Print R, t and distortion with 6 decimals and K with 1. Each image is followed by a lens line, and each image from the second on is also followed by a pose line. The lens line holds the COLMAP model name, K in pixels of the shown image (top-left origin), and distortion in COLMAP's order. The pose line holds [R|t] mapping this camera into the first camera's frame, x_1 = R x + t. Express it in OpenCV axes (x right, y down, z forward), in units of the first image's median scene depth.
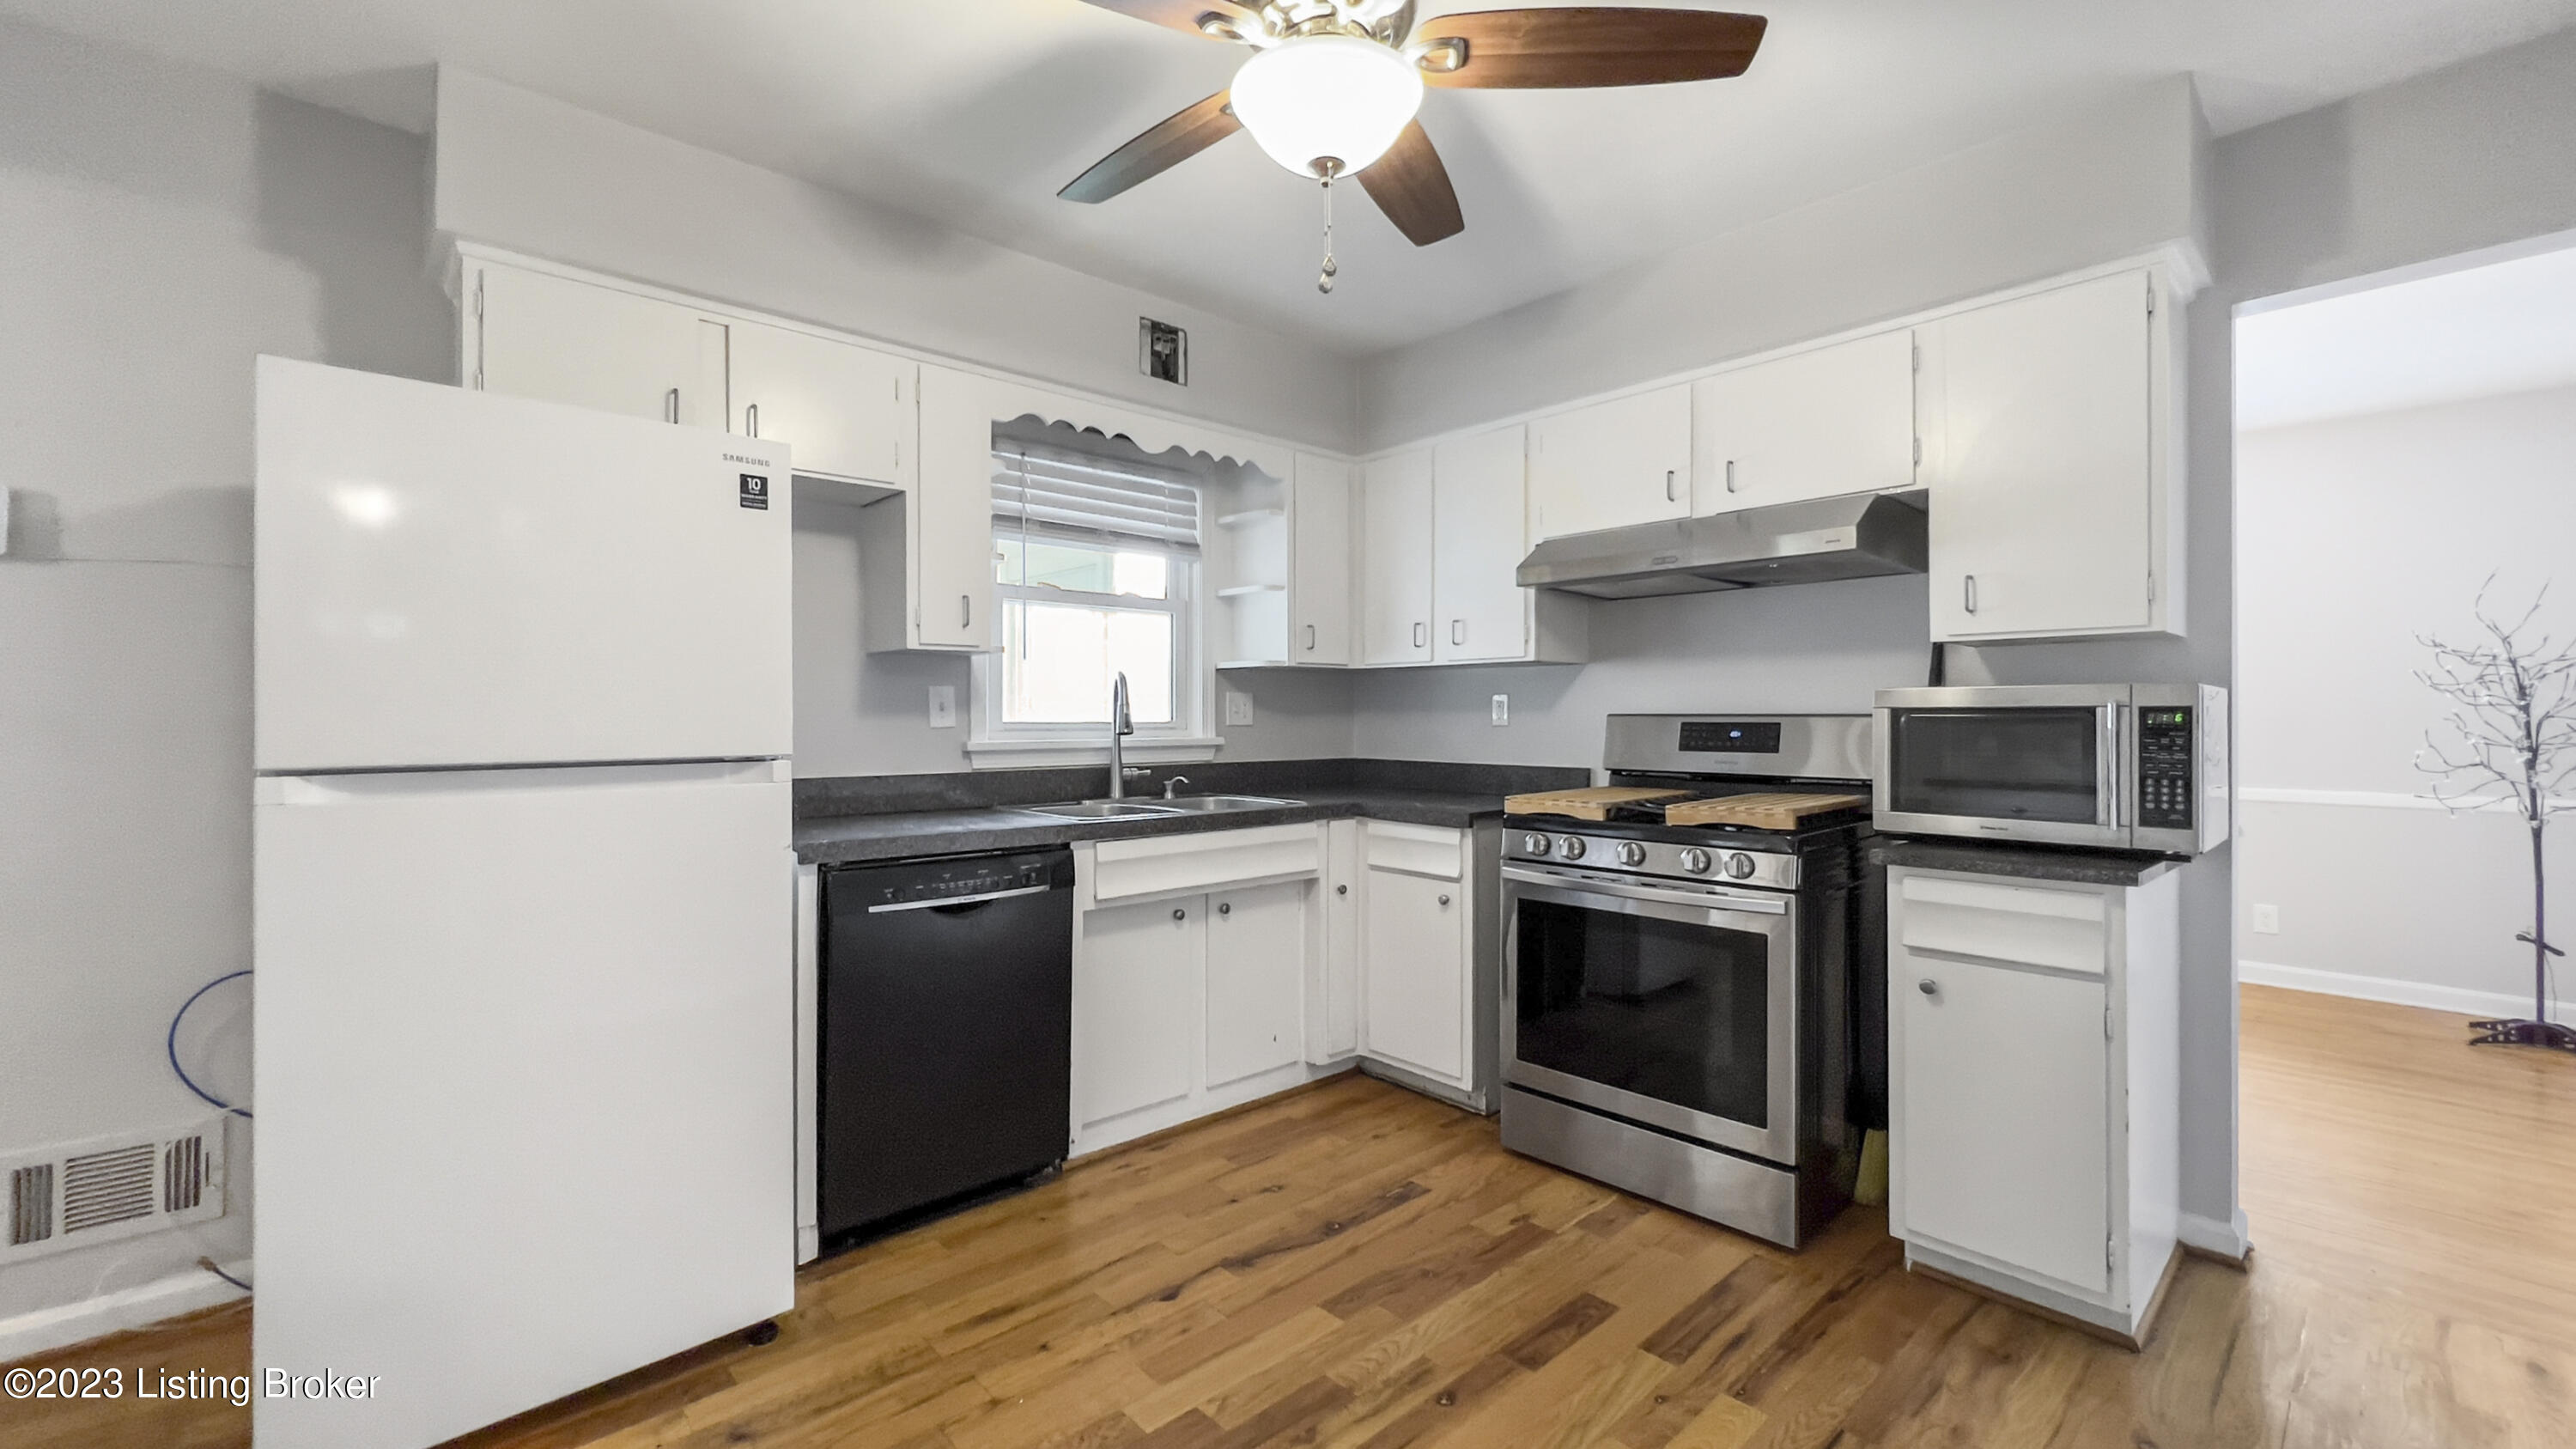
lens RADIAL K [[1037.9, 0, 1288.6], [0, 1037.9, 716.5], [0, 0, 1]] dist [0.001550, 0.000036]
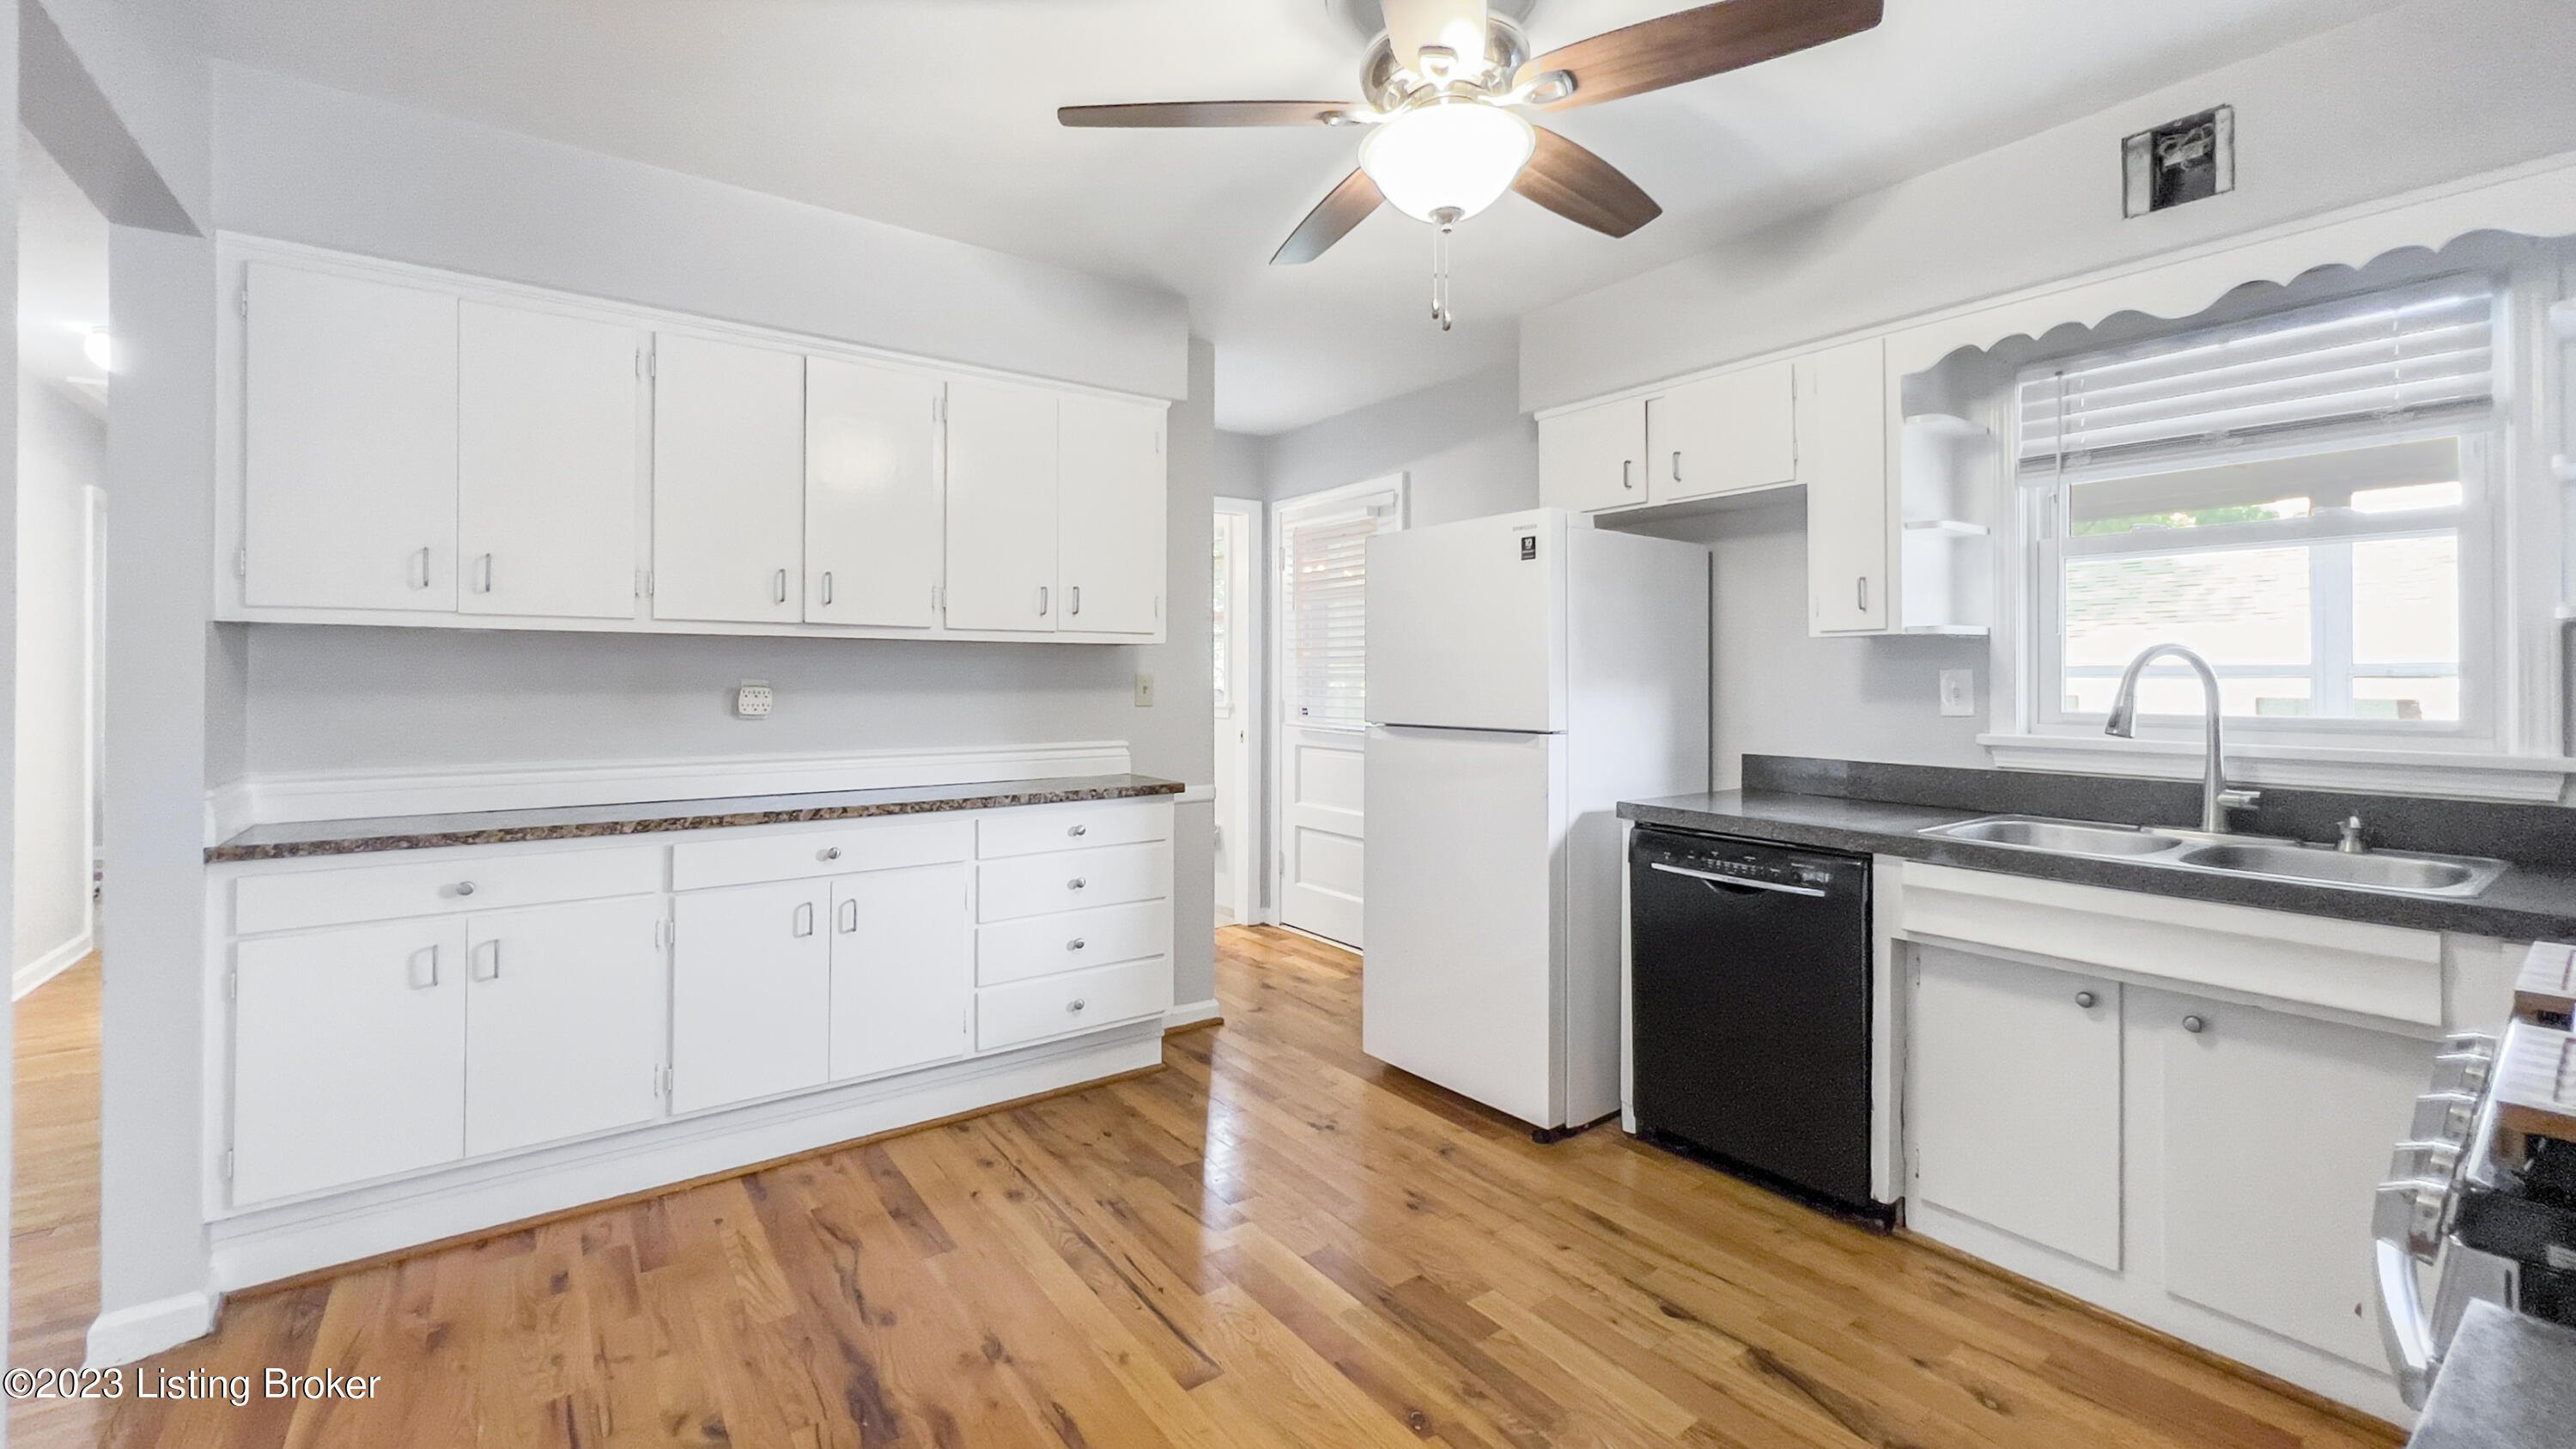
lens RADIAL K [[1056.0, 0, 1274.0], [0, 1056.0, 672.8], [0, 0, 1]] dist [-0.002595, -0.000273]
pose [[-0.112974, -0.001731, -0.993596, 0.614491], [-0.000350, 0.999998, -0.001702, -0.024240], [0.993598, 0.000156, -0.112974, 0.504717]]
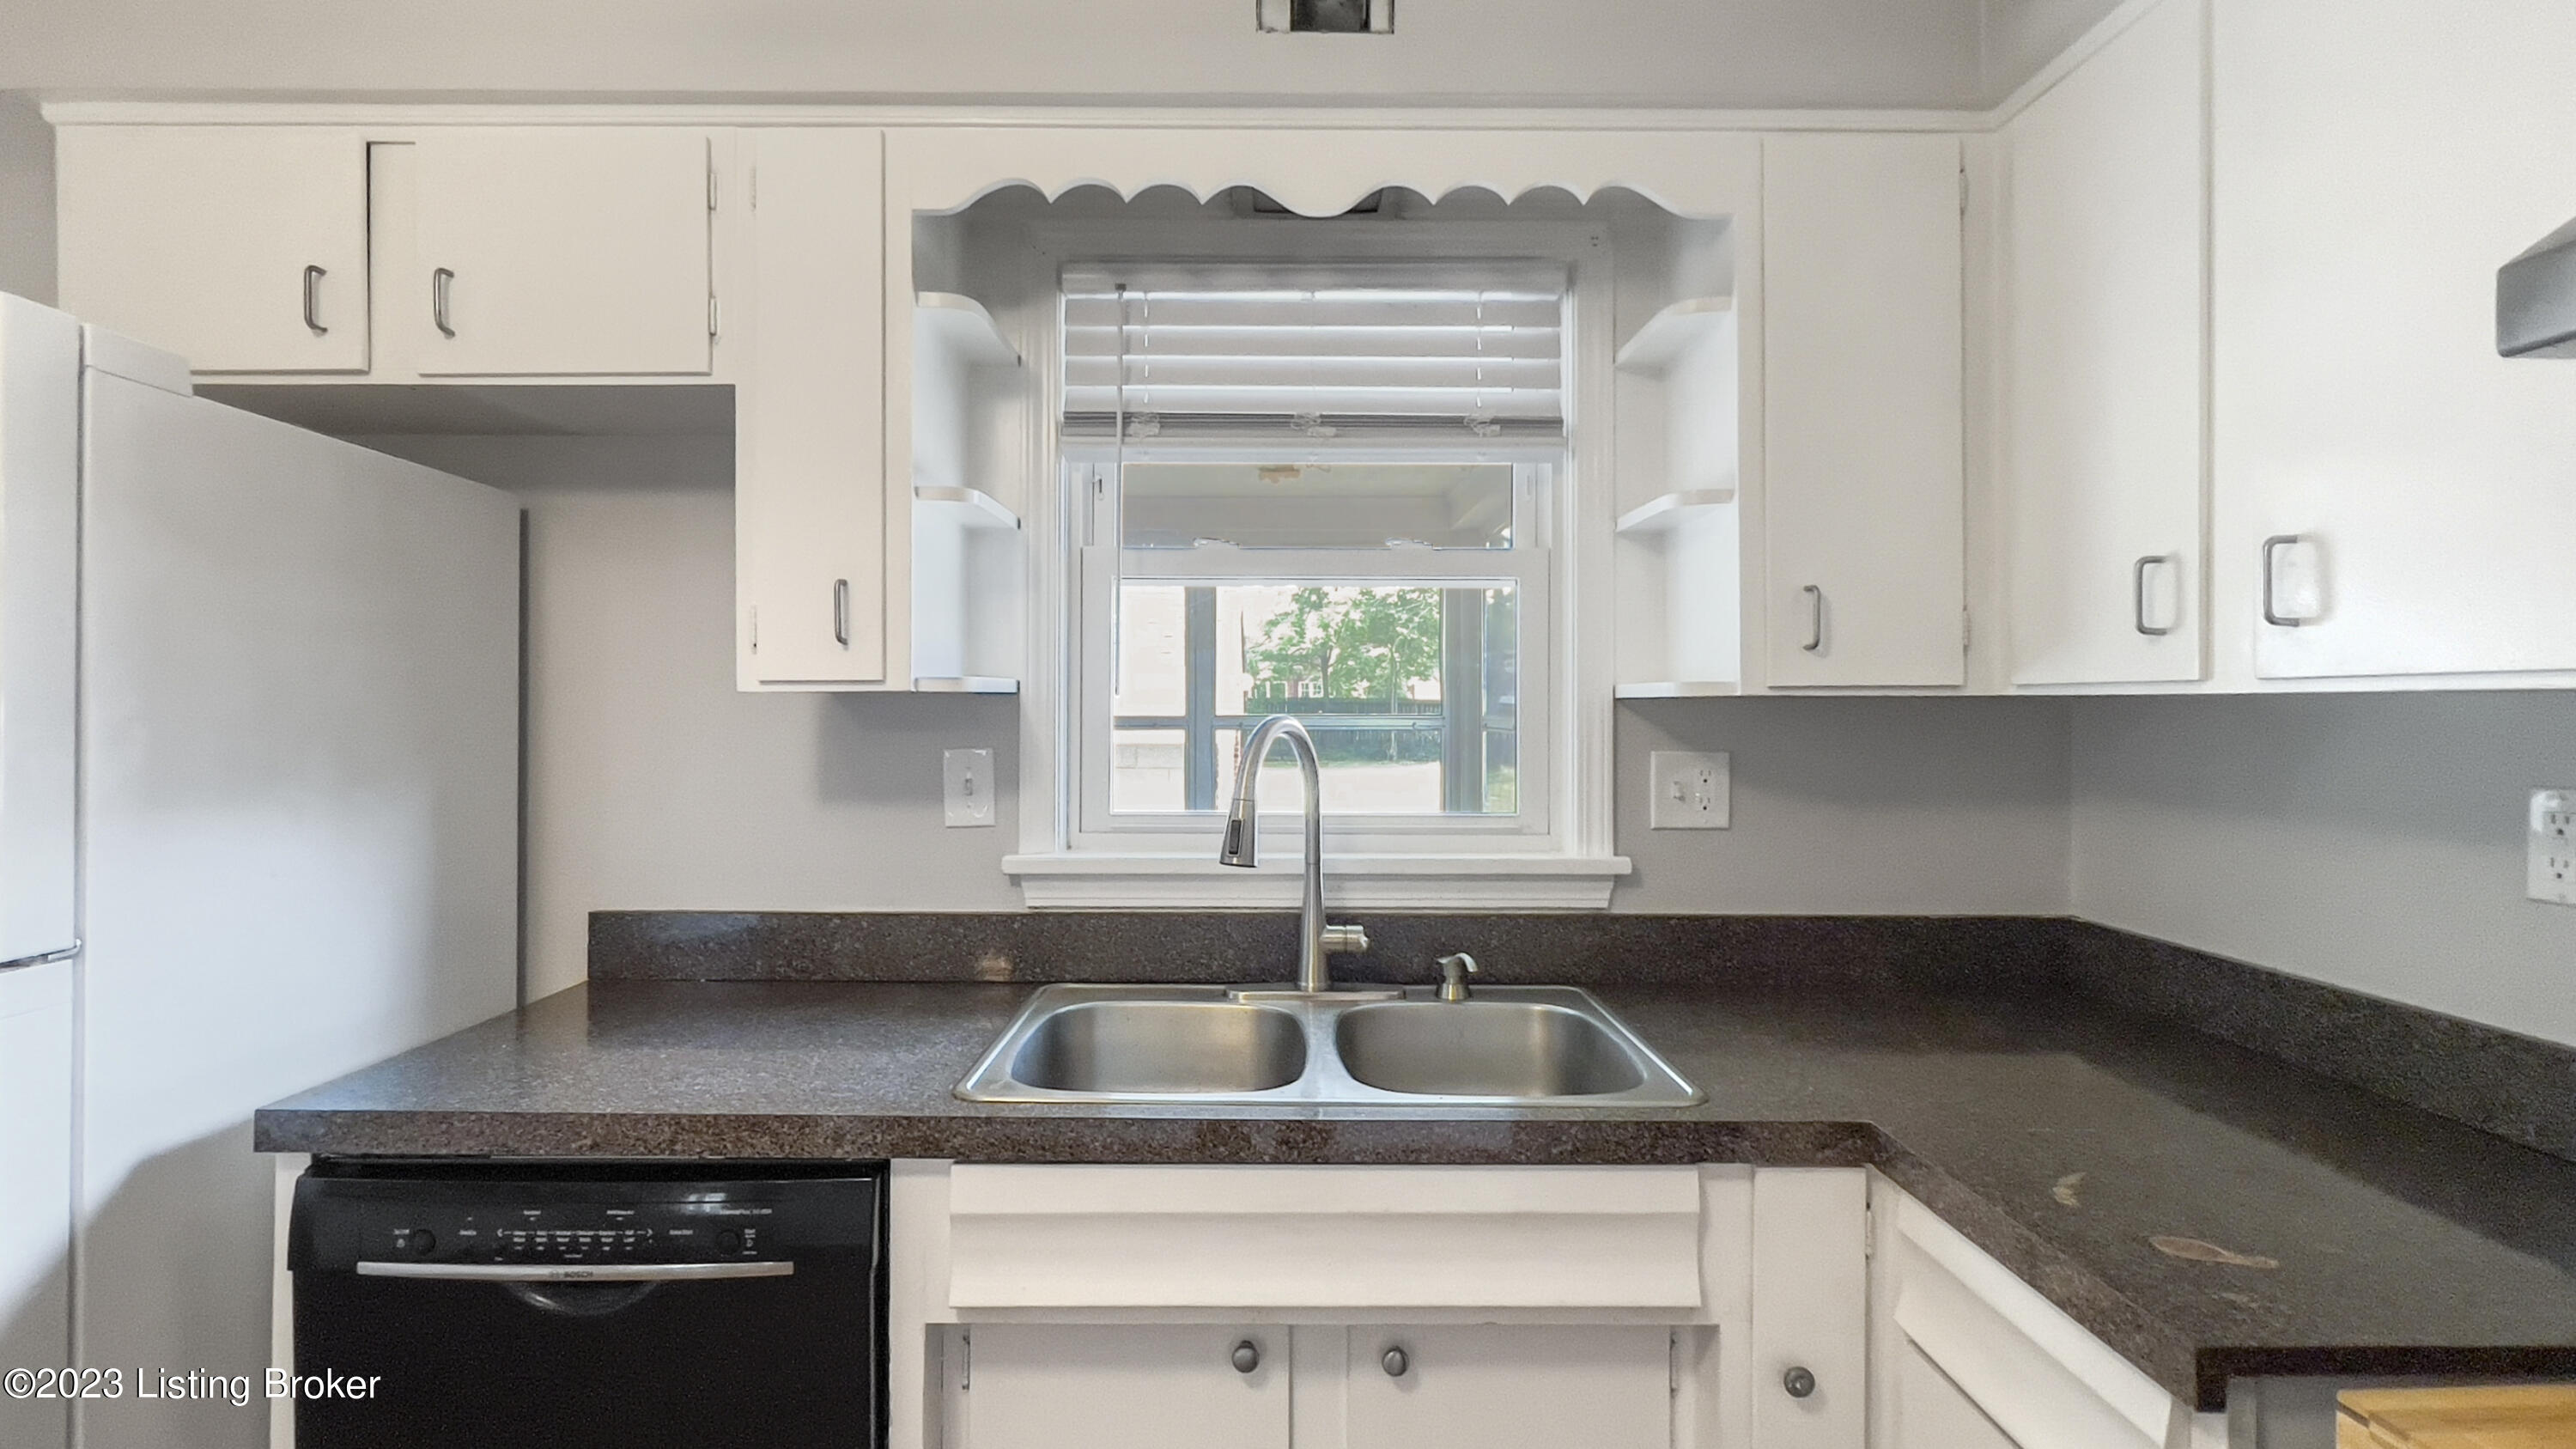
lens RADIAL K [[1207.0, 0, 1267.8], [0, 1207.0, 700.5], [0, 0, 1]] dist [-0.000457, -0.000265]
pose [[0.739540, -0.000918, -0.673112, 0.193565], [-0.003451, 0.999981, -0.005155, -0.050119], [0.673104, 0.006136, 0.739522, 0.625014]]
